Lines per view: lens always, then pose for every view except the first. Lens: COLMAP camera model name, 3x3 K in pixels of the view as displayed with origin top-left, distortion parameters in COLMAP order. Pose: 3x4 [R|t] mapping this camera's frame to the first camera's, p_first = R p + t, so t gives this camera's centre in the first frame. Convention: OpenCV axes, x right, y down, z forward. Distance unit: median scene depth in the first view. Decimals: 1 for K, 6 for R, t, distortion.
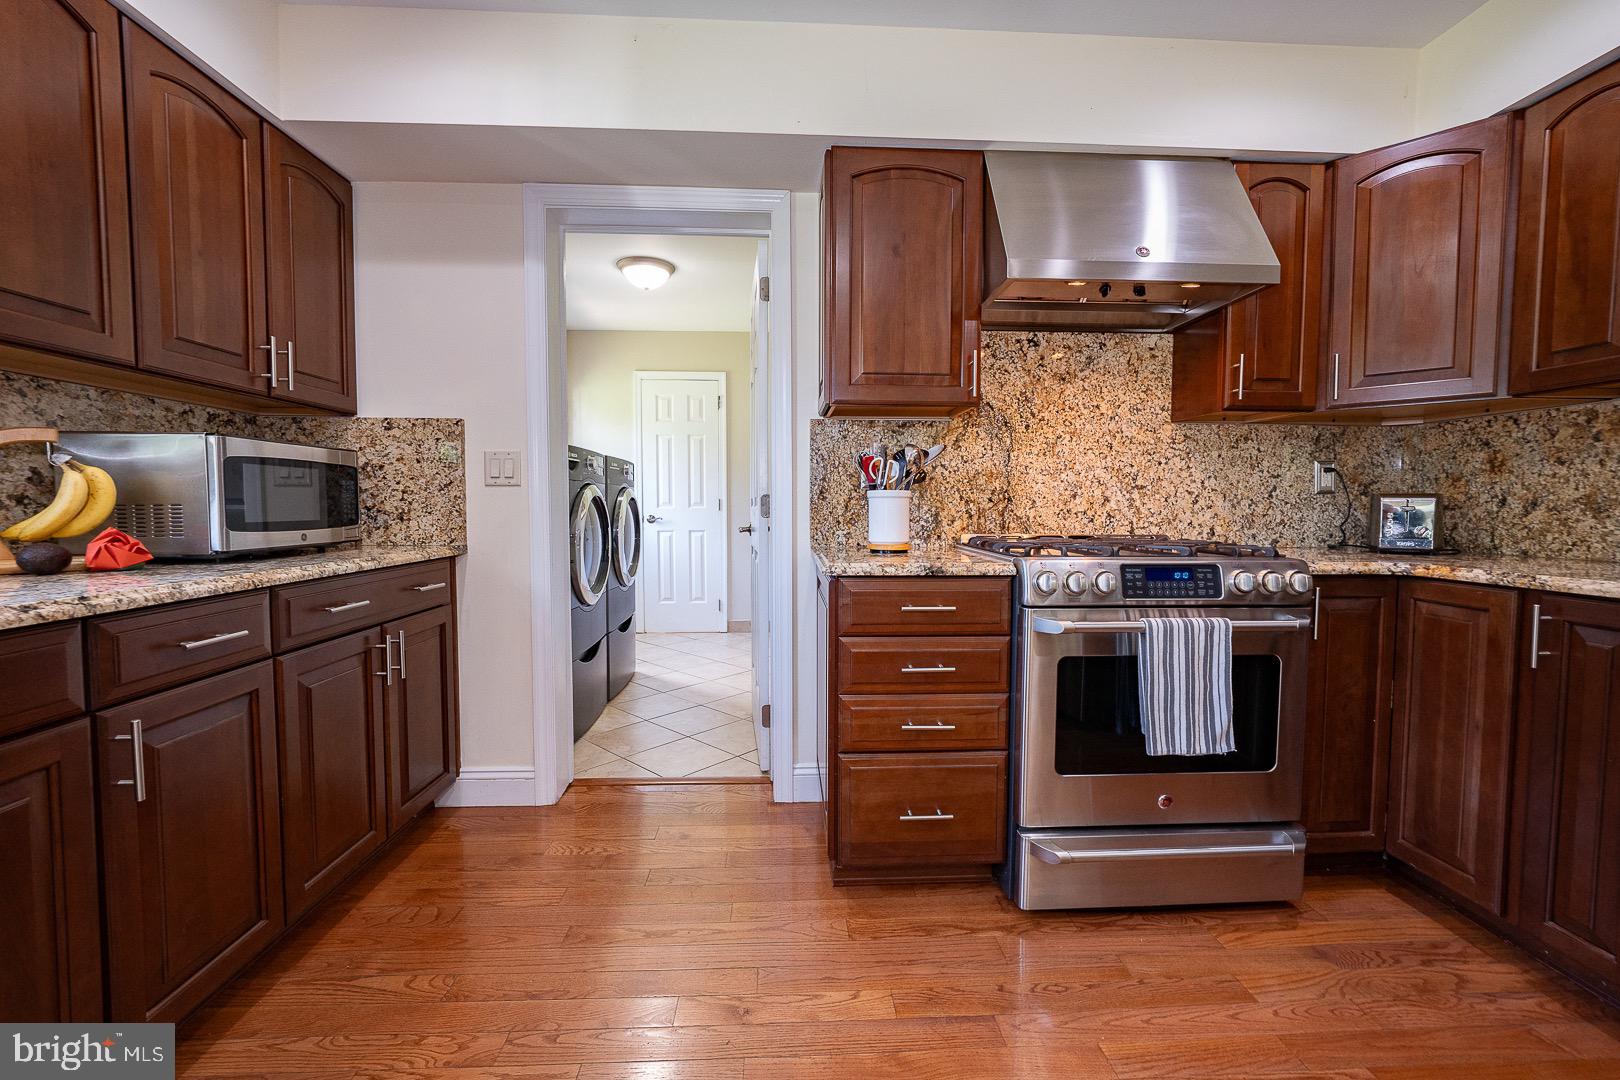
lens RADIAL K [[658.6, 0, 808.0], [0, 658.6, 535.5], [0, 0, 1]] dist [-0.000693, -0.000264]
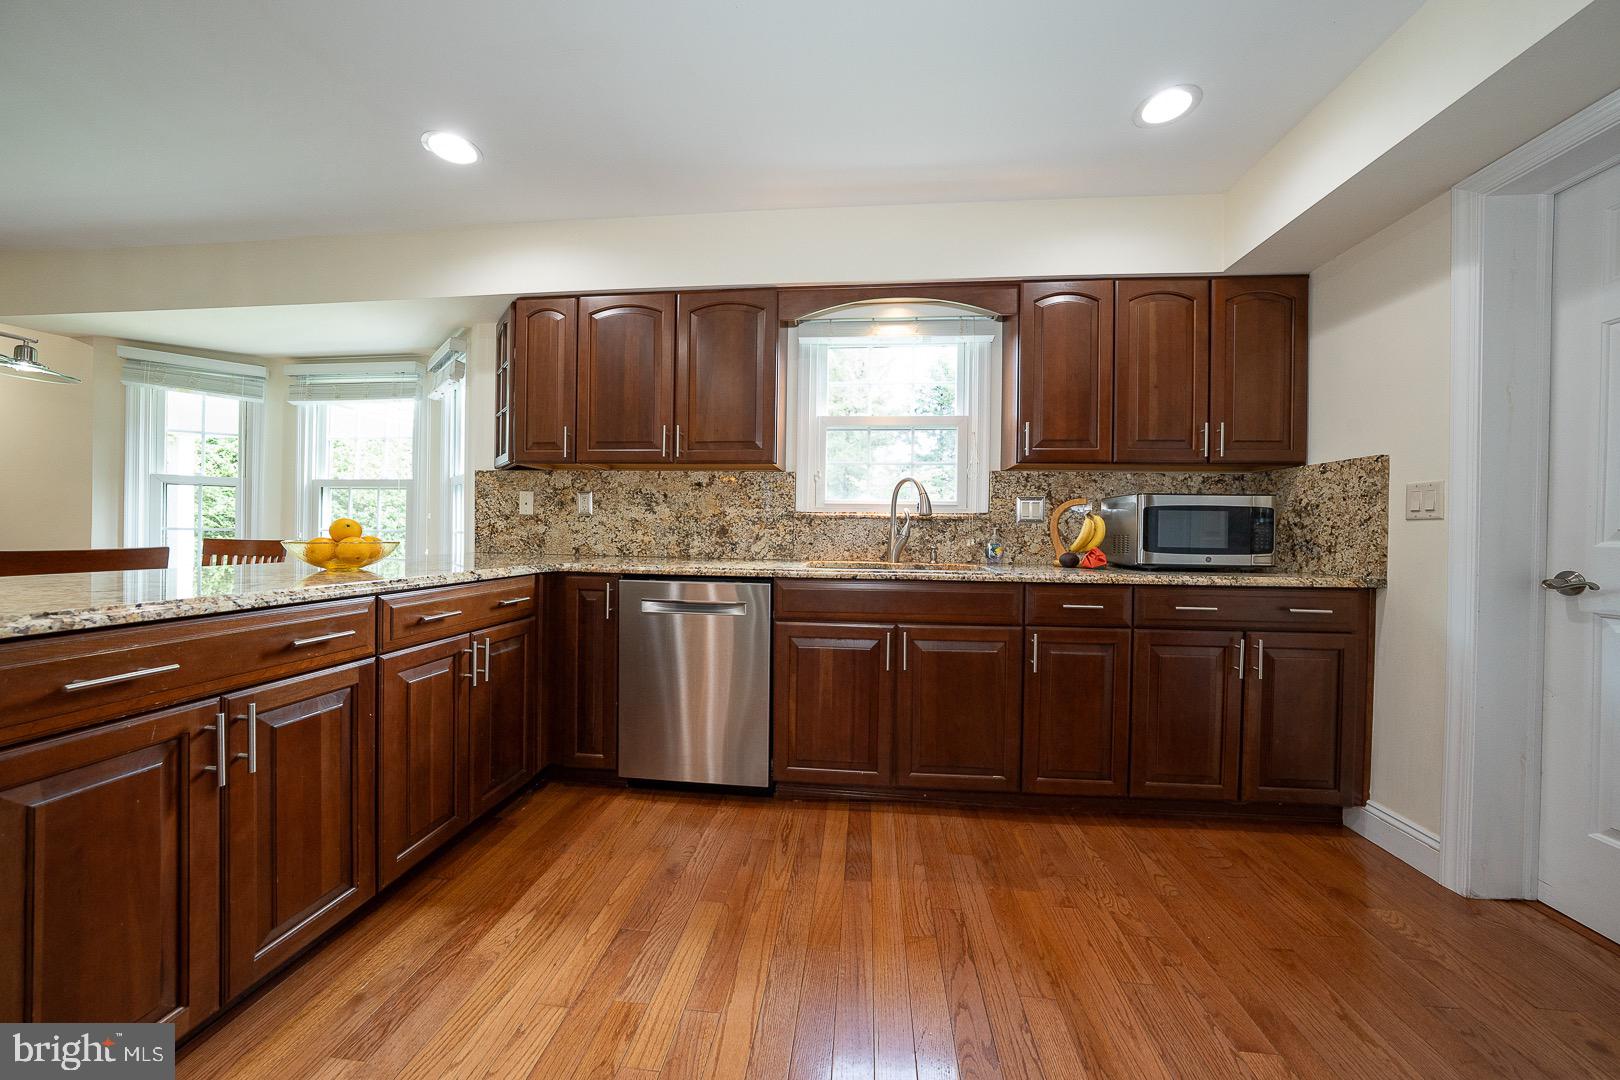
lens RADIAL K [[556.8, 0, 809.3], [0, 556.8, 534.4], [0, 0, 1]] dist [-0.013374, 0.000024]
pose [[-0.144565, 0.003017, -0.989491, 0.443342], [-0.060599, 0.998091, 0.011896, -0.011294], [0.987638, 0.061682, -0.144106, 0.258824]]
